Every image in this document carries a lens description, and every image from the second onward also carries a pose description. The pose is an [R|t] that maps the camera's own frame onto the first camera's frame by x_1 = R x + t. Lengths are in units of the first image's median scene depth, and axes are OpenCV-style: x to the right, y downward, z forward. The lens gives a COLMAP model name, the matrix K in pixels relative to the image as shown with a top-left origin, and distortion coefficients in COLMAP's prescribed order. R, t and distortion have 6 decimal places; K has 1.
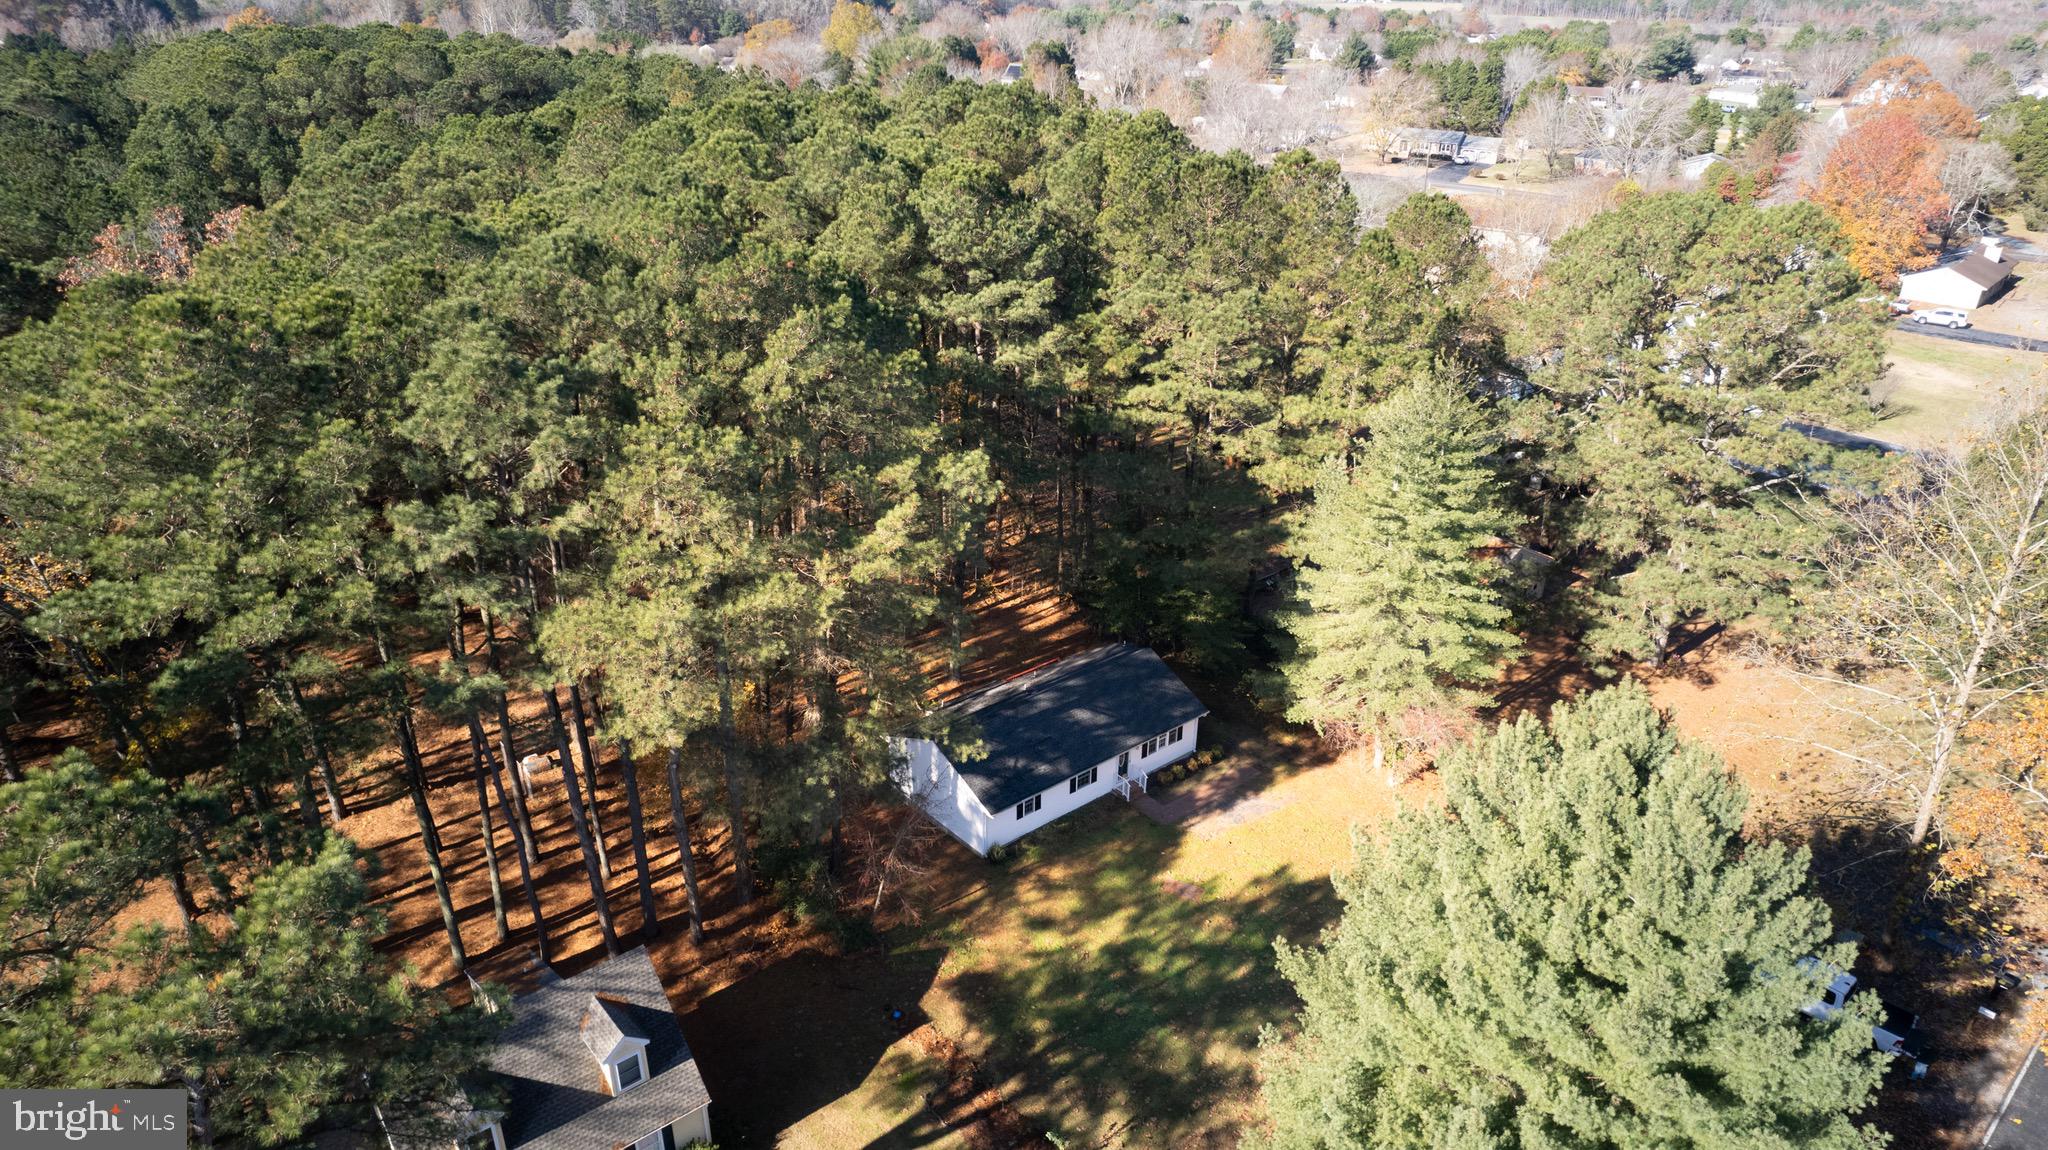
lens RADIAL K [[1324.2, 0, 1013.9], [0, 1324.2, 569.1], [0, 0, 1]] dist [-0.042205, 0.043907]
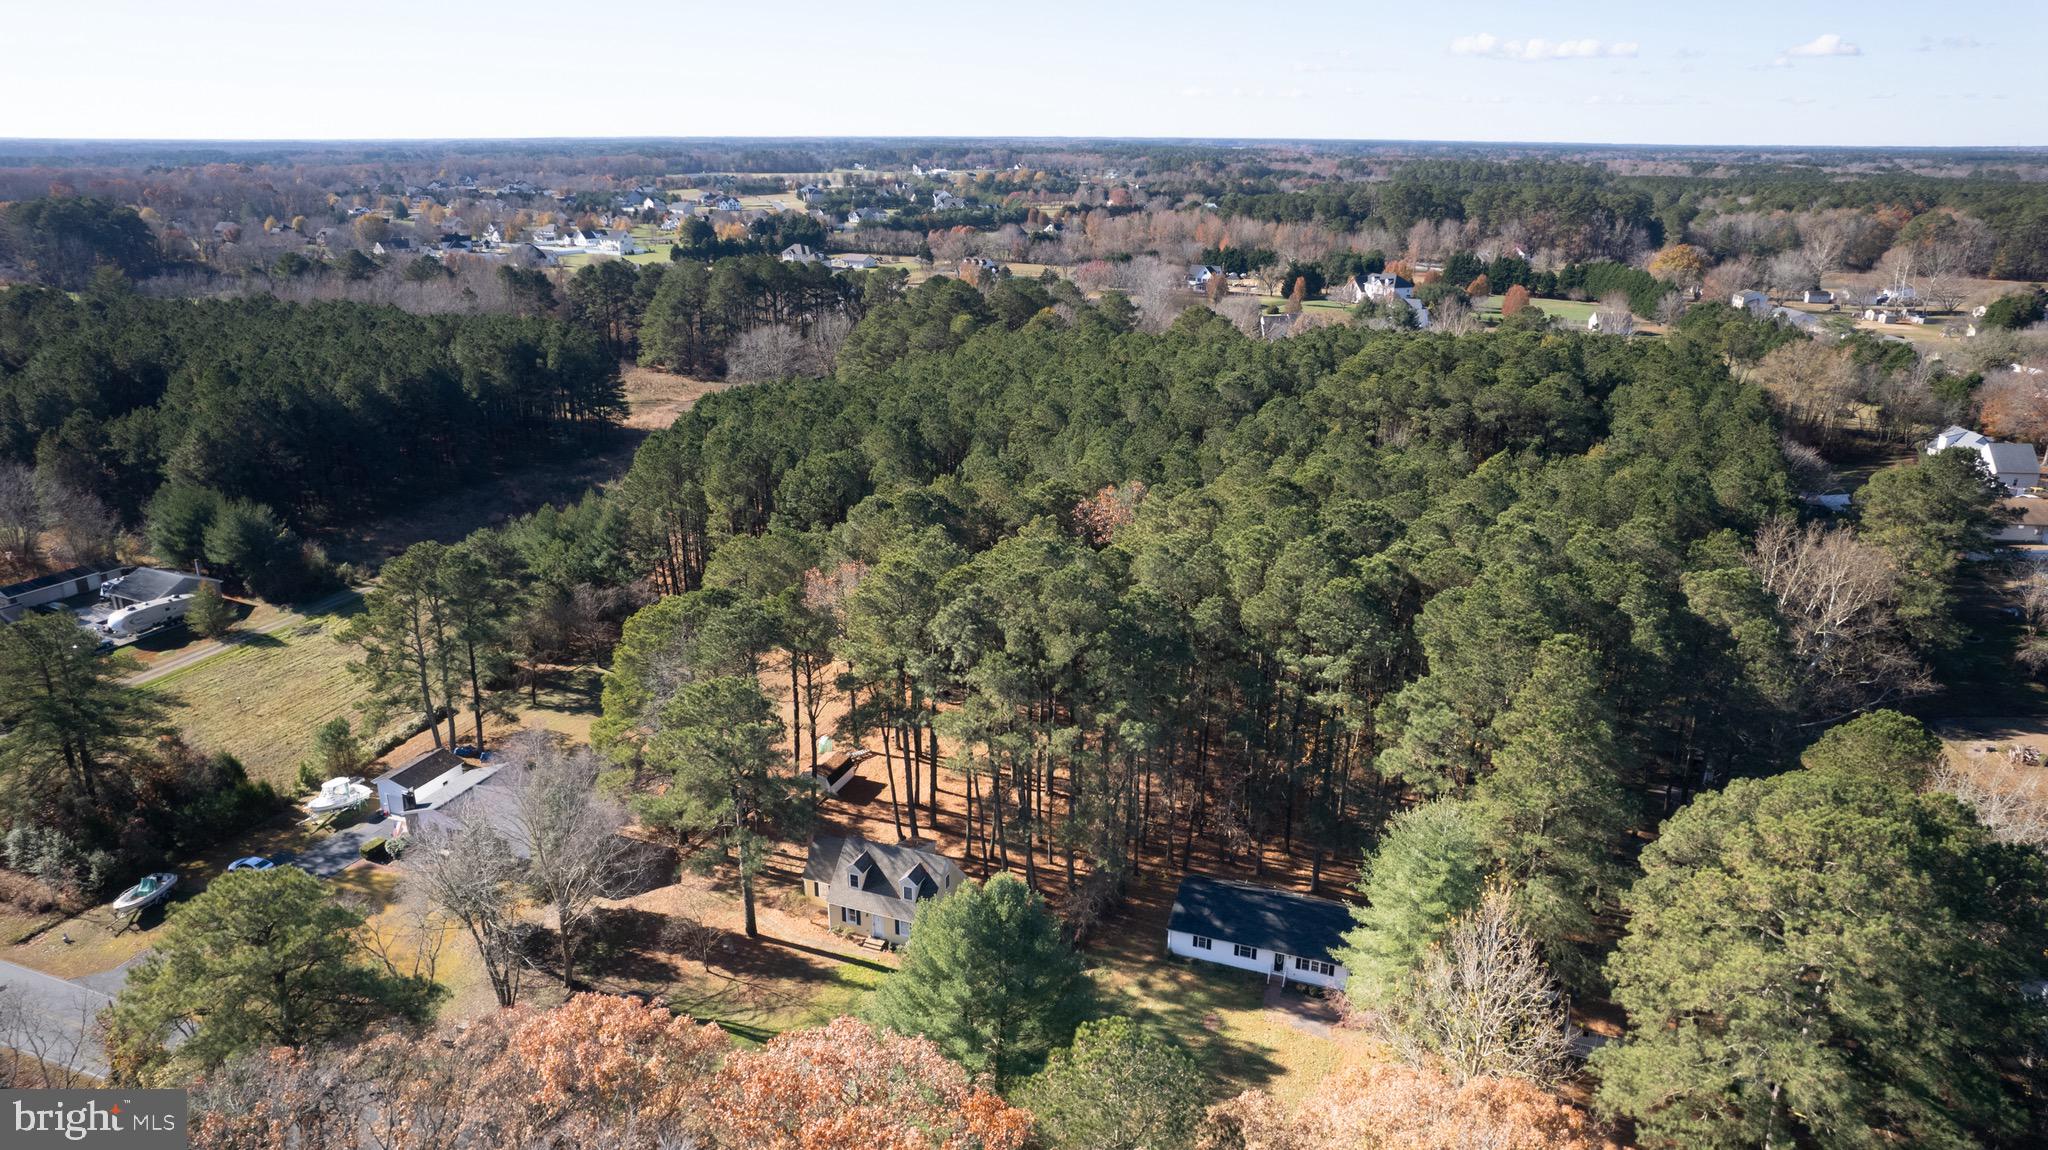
lens RADIAL K [[1324.2, 0, 1026.7], [0, 1324.2, 581.2], [0, 0, 1]] dist [-0.042205, 0.043907]
pose [[0.479949, 0.281475, -0.830916, 1.230812], [-0.364894, 0.925367, 0.102702, -0.356890], [0.797810, 0.253905, 0.546837, -0.235466]]
